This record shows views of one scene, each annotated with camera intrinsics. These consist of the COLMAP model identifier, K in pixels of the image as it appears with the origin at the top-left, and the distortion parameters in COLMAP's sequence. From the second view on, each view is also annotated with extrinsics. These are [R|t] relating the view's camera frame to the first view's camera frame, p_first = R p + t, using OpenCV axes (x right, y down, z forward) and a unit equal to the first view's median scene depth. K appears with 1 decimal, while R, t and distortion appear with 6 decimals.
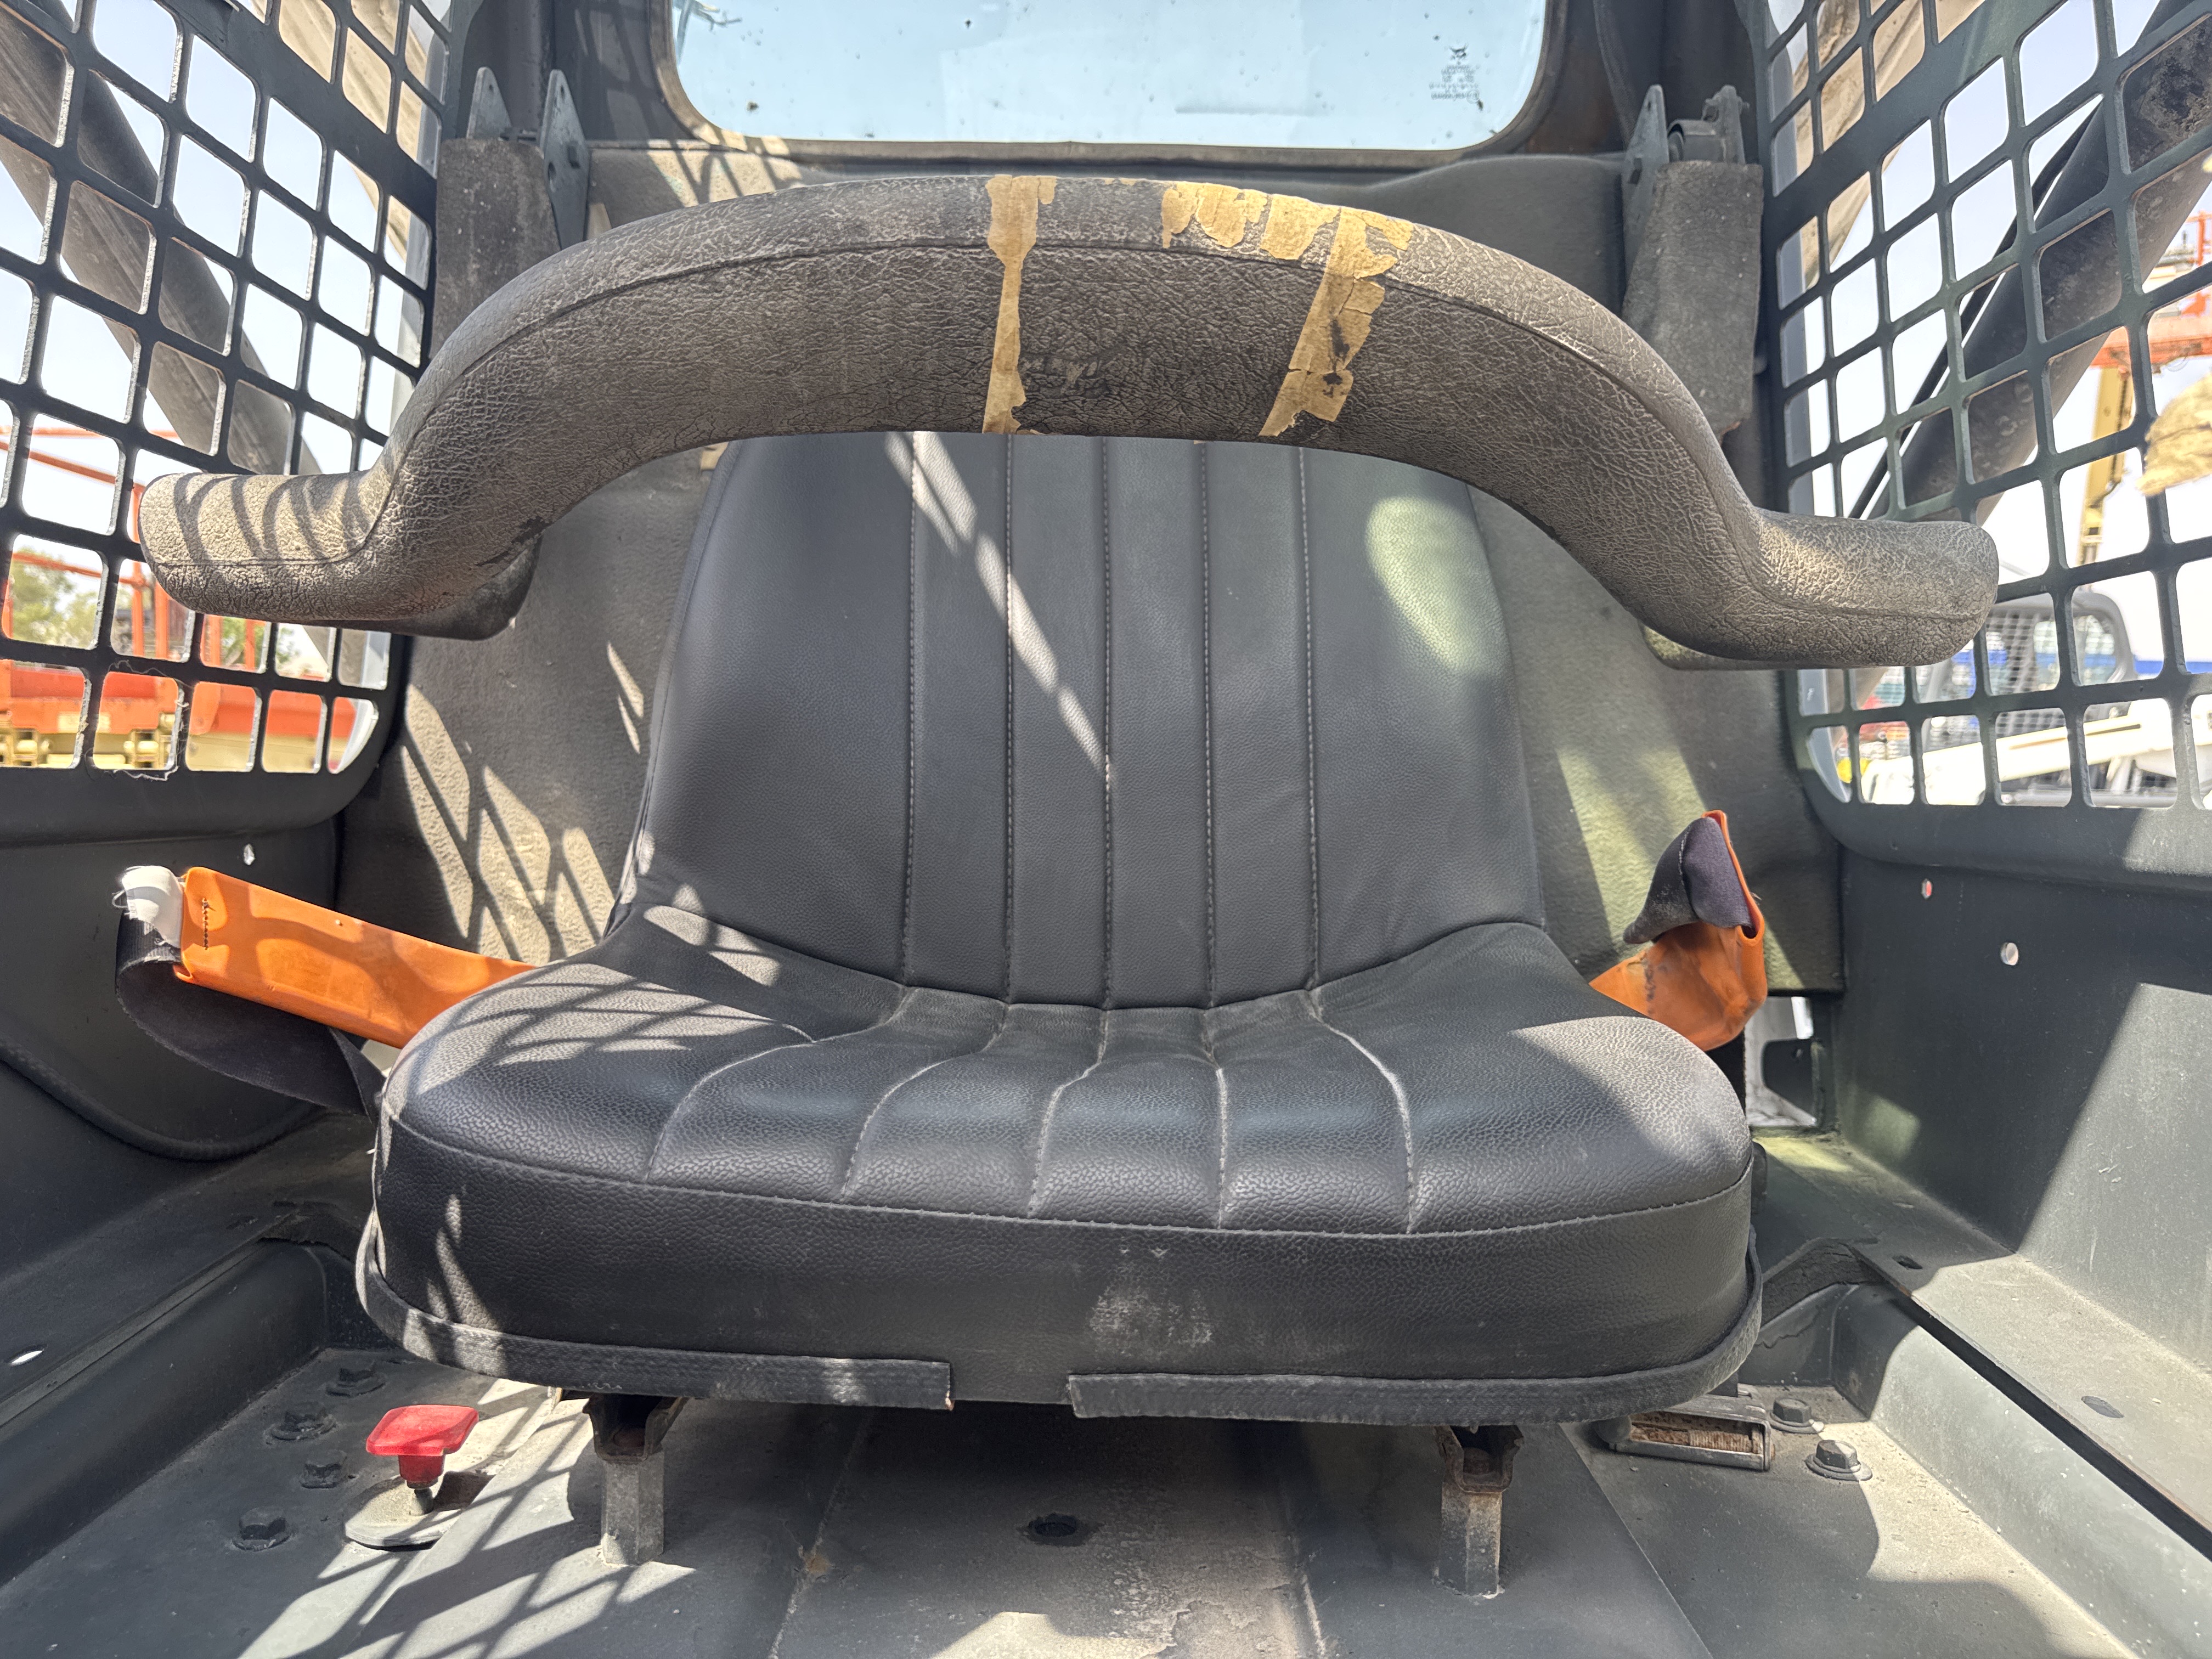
lens RADIAL K [[1588.1, 0, 1090.8], [0, 1588.1, 842.0], [0, 0, 1]] dist [0.002077, -0.019268]
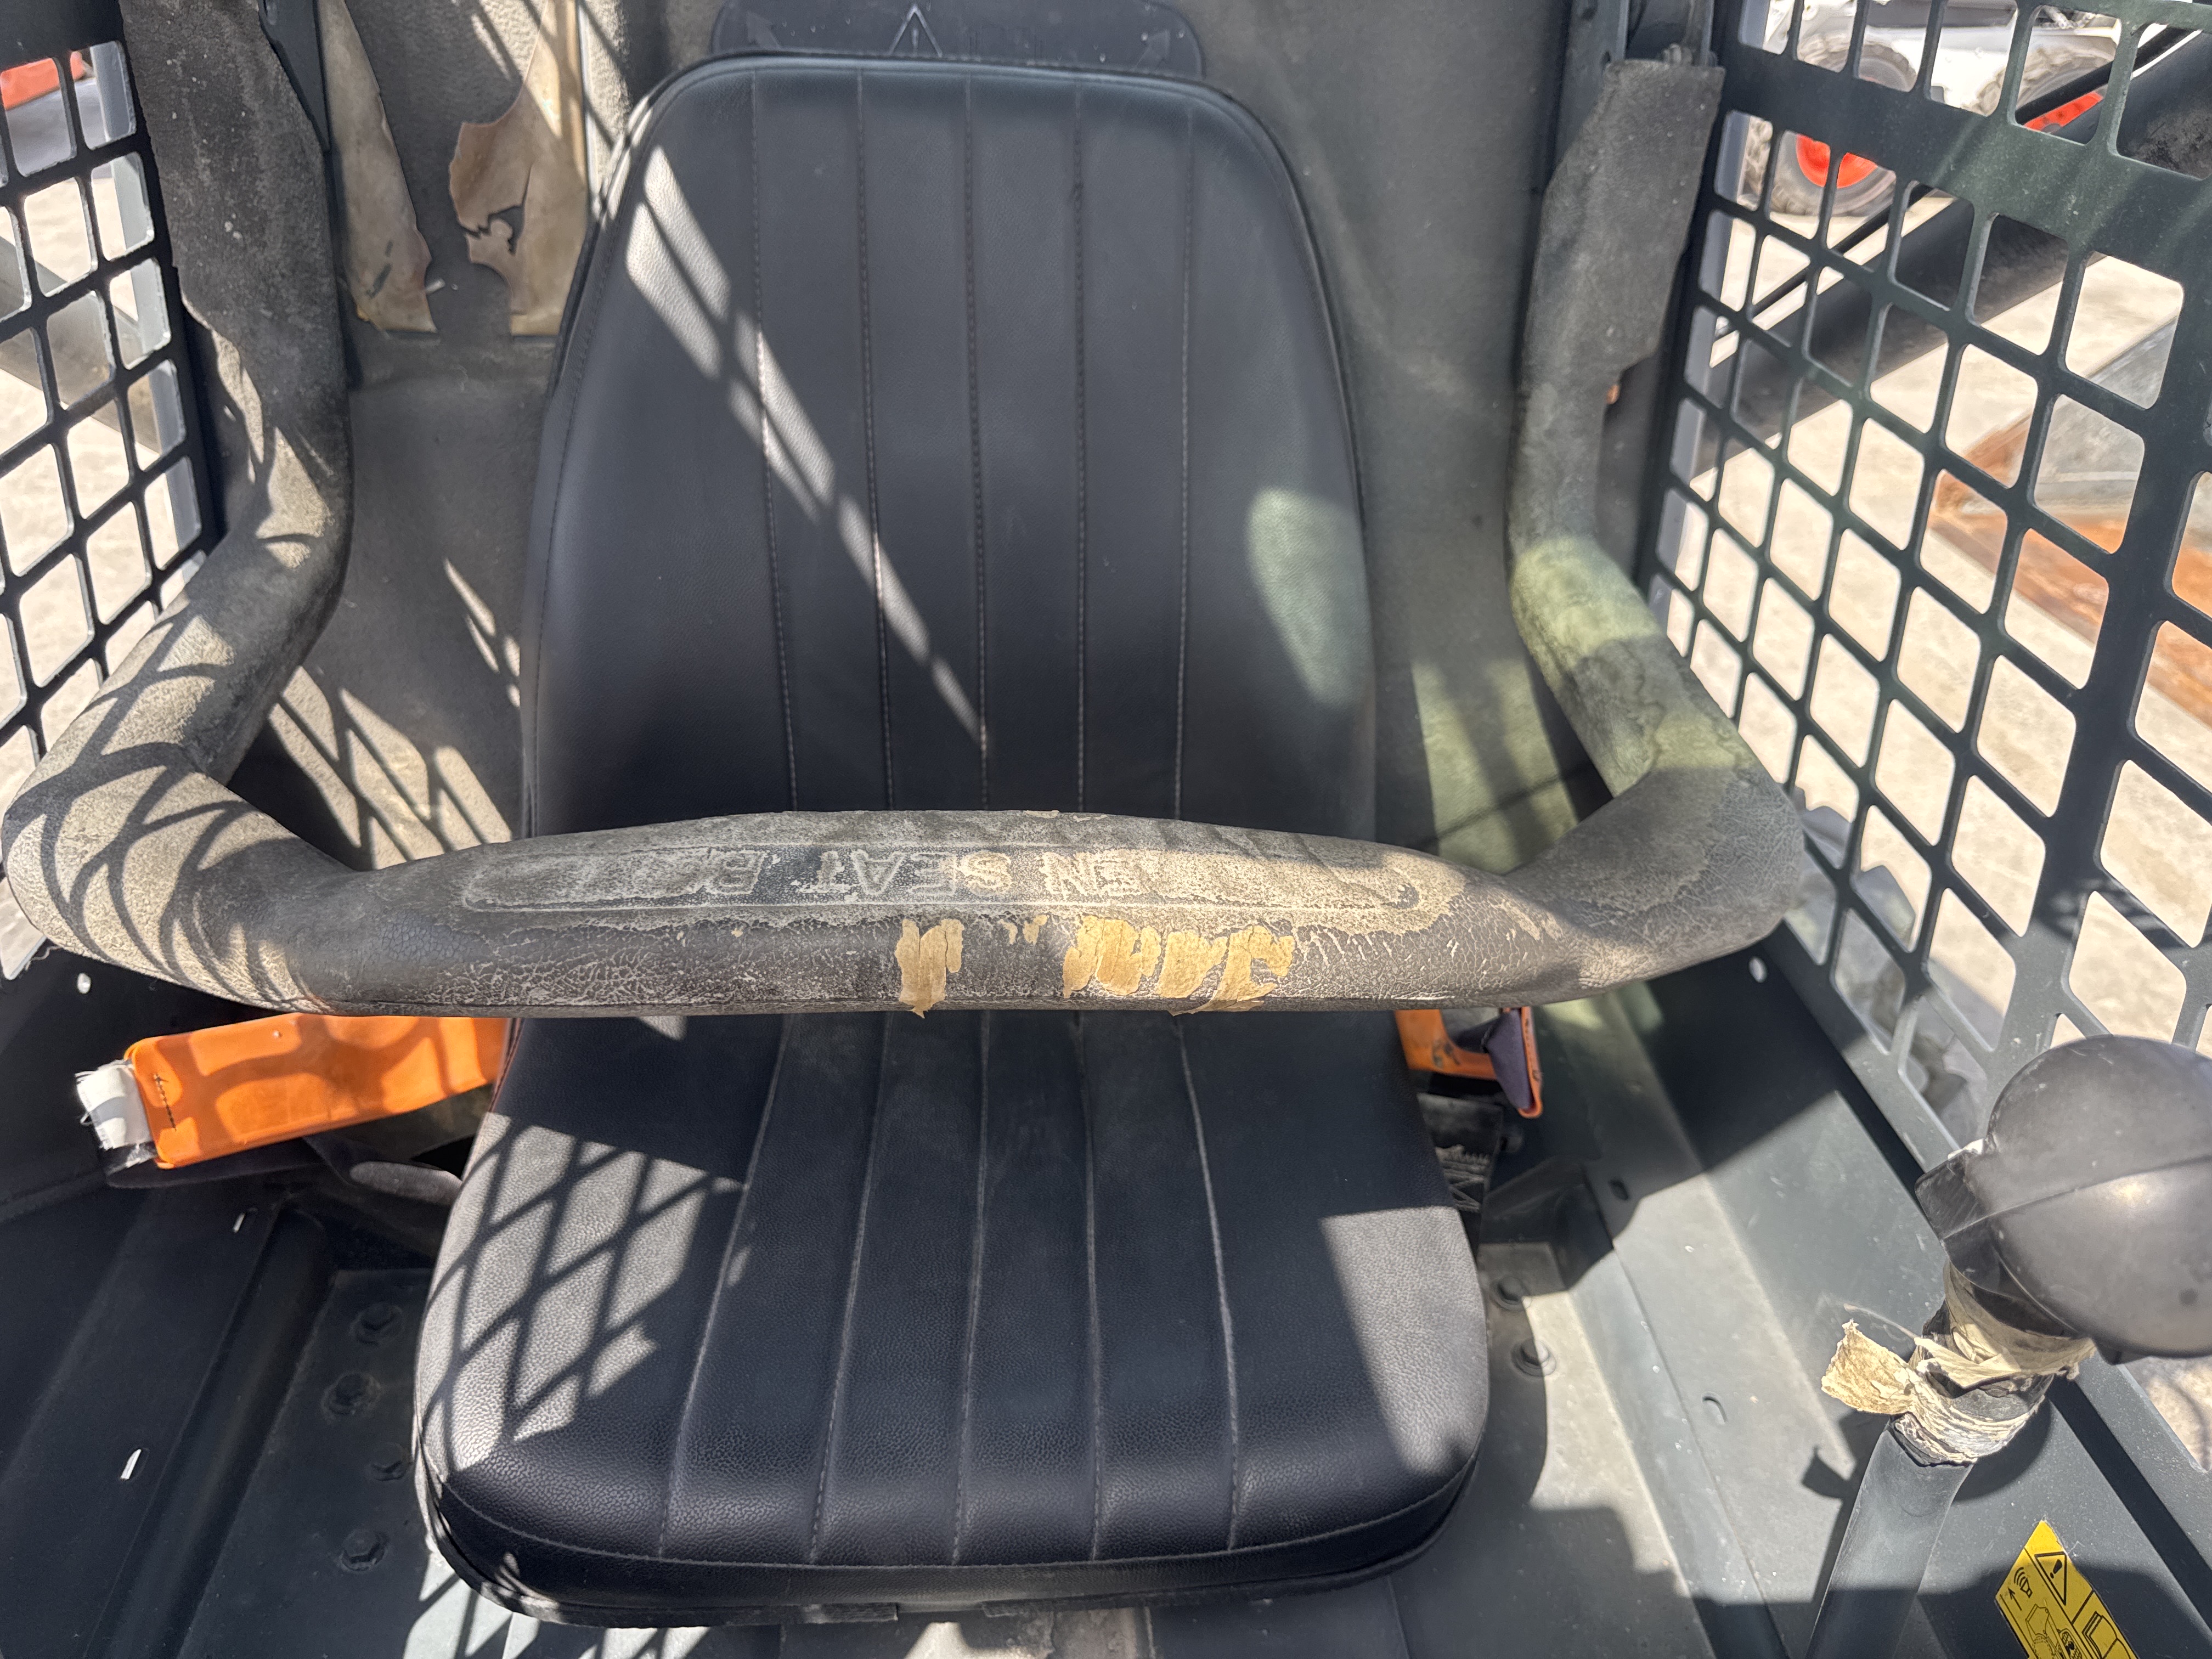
lens RADIAL K [[1588.1, 0, 1091.3], [0, 1588.1, 850.3], [0, 0, 1]] dist [0.002077, -0.019268]
pose [[0.995081, -0.027072, 0.095290, -0.017234], [-0.025461, 0.859720, 0.510130, -0.485941], [-0.095733, -0.510047, 0.854803, 0.069921]]
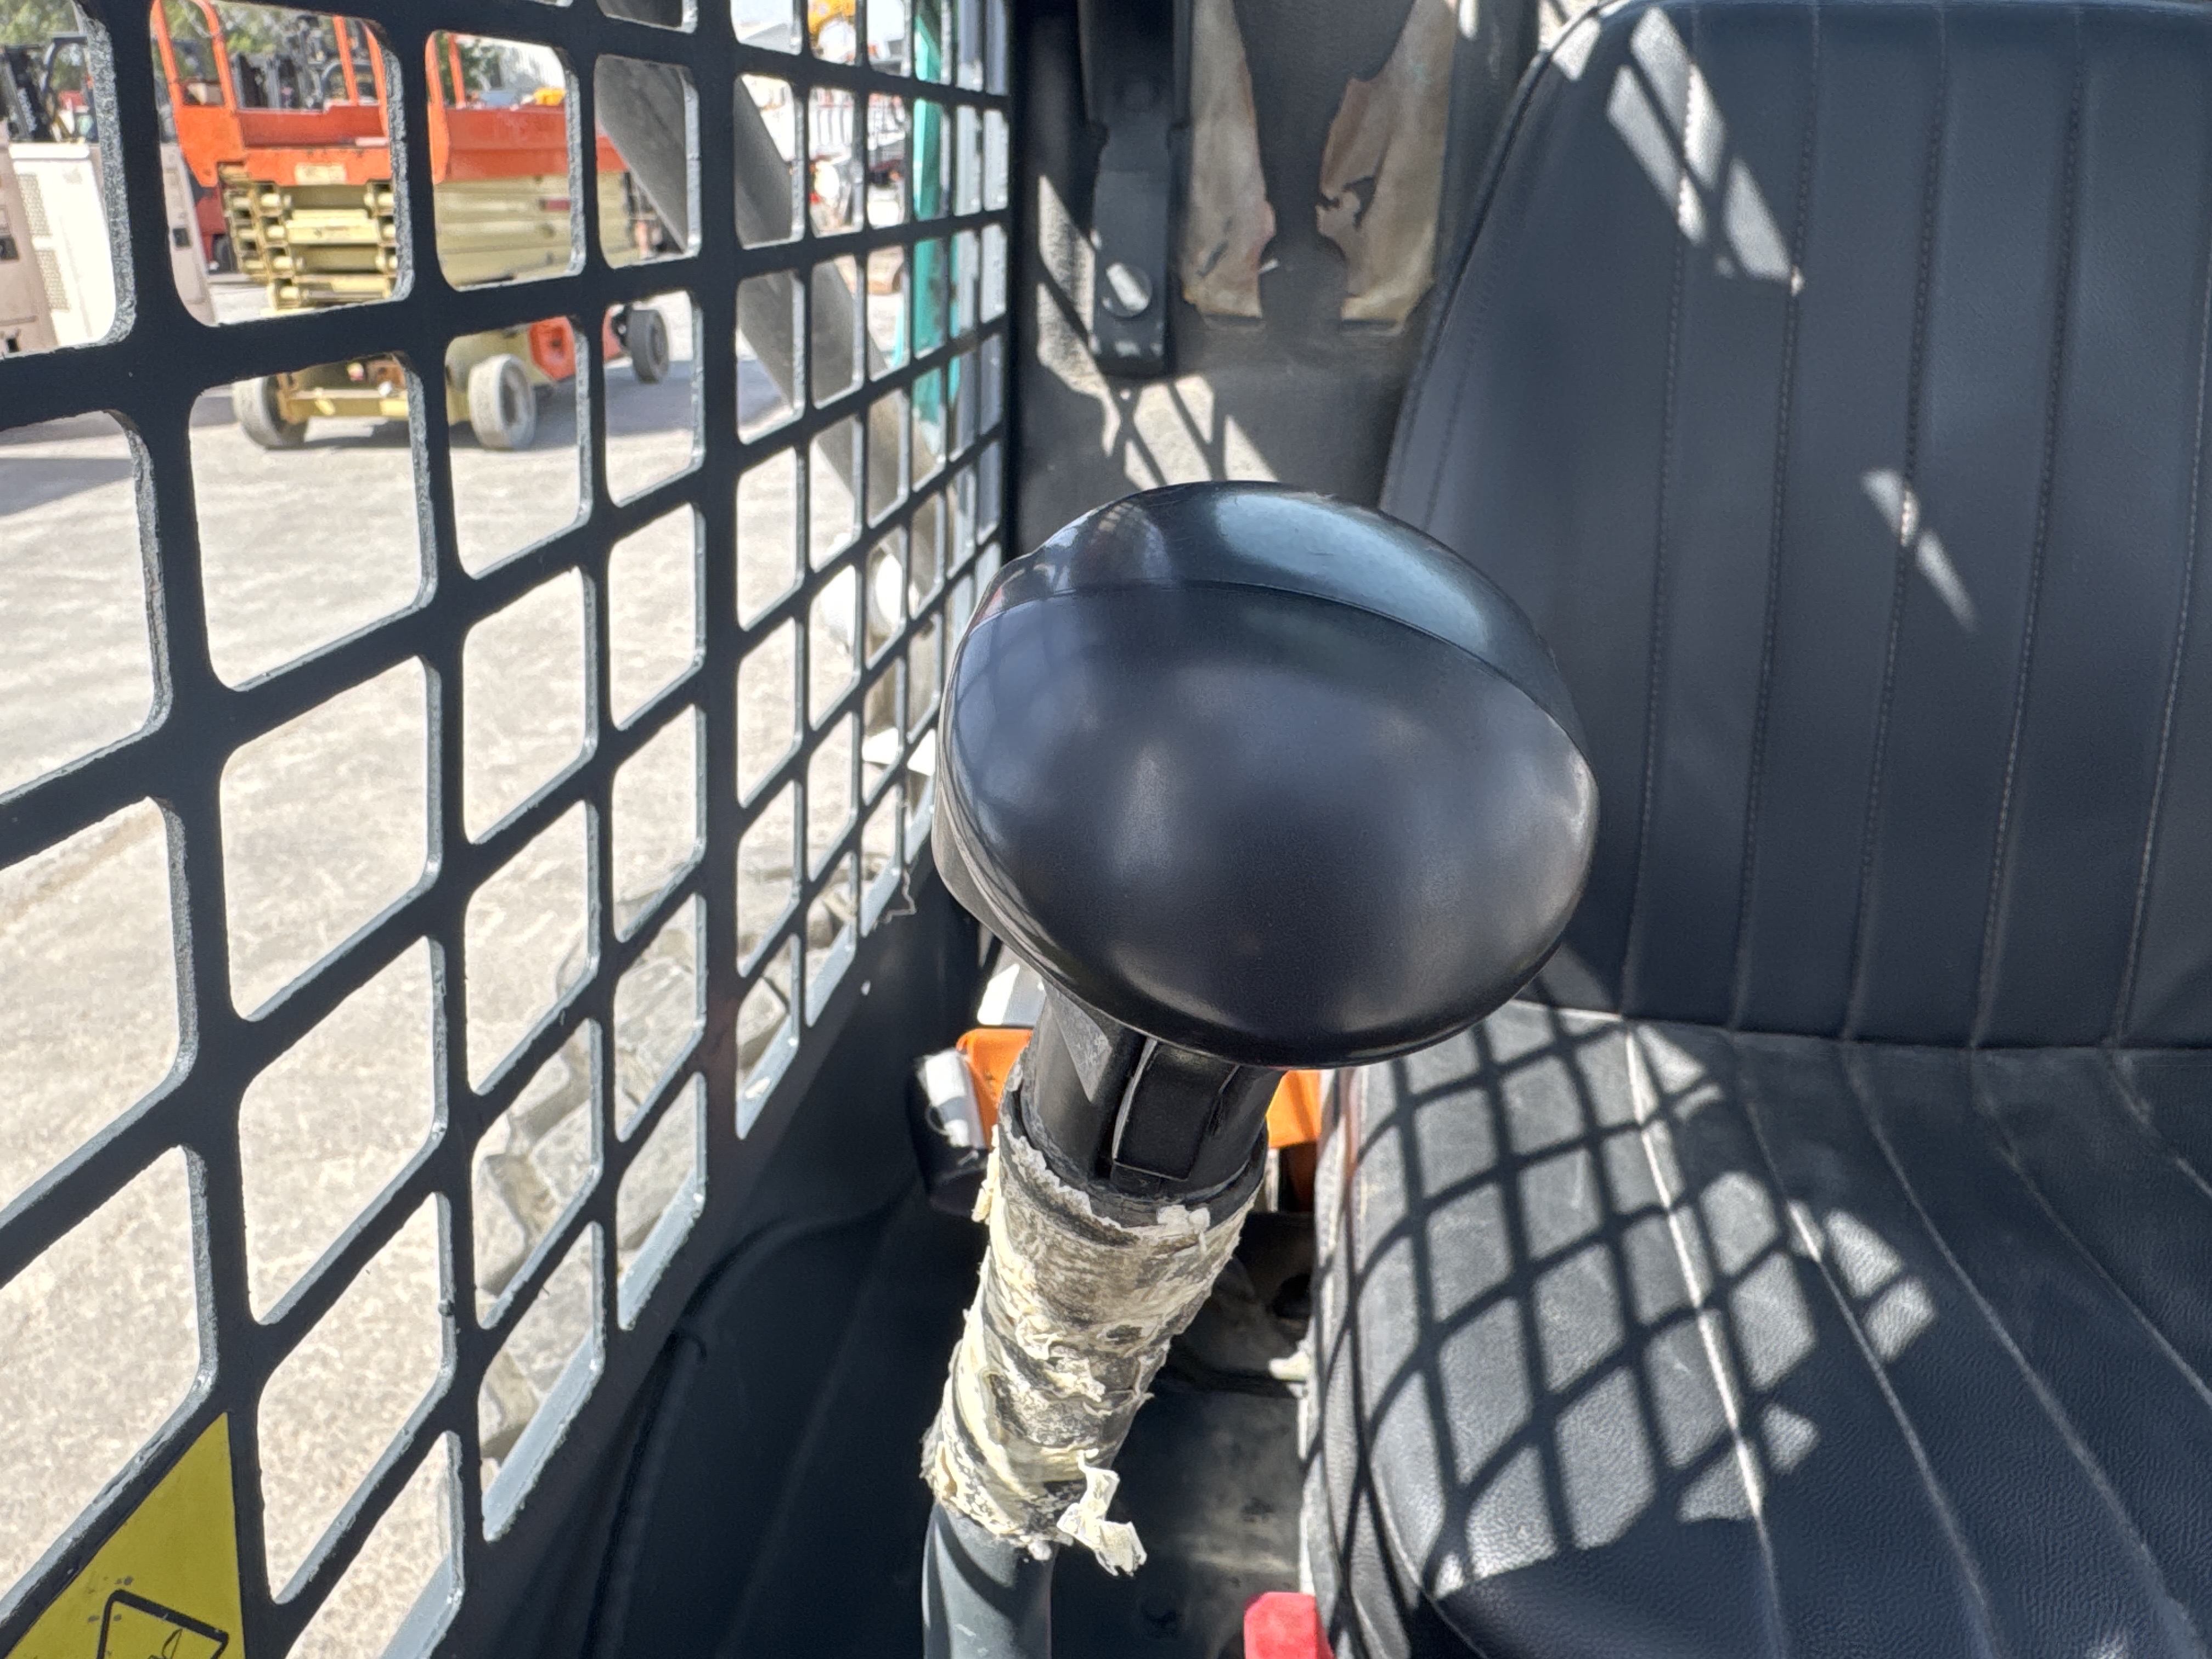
lens RADIAL K [[1588.1, 0, 1100.5], [0, 1588.1, 838.5], [0, 0, 1]] dist [0.002077, -0.019268]
pose [[0.992503, 0.034611, -0.117215, -0.285573], [0.009949, 0.933002, 0.359734, -0.304782], [0.121812, -0.358204, 0.925663, 0.157005]]
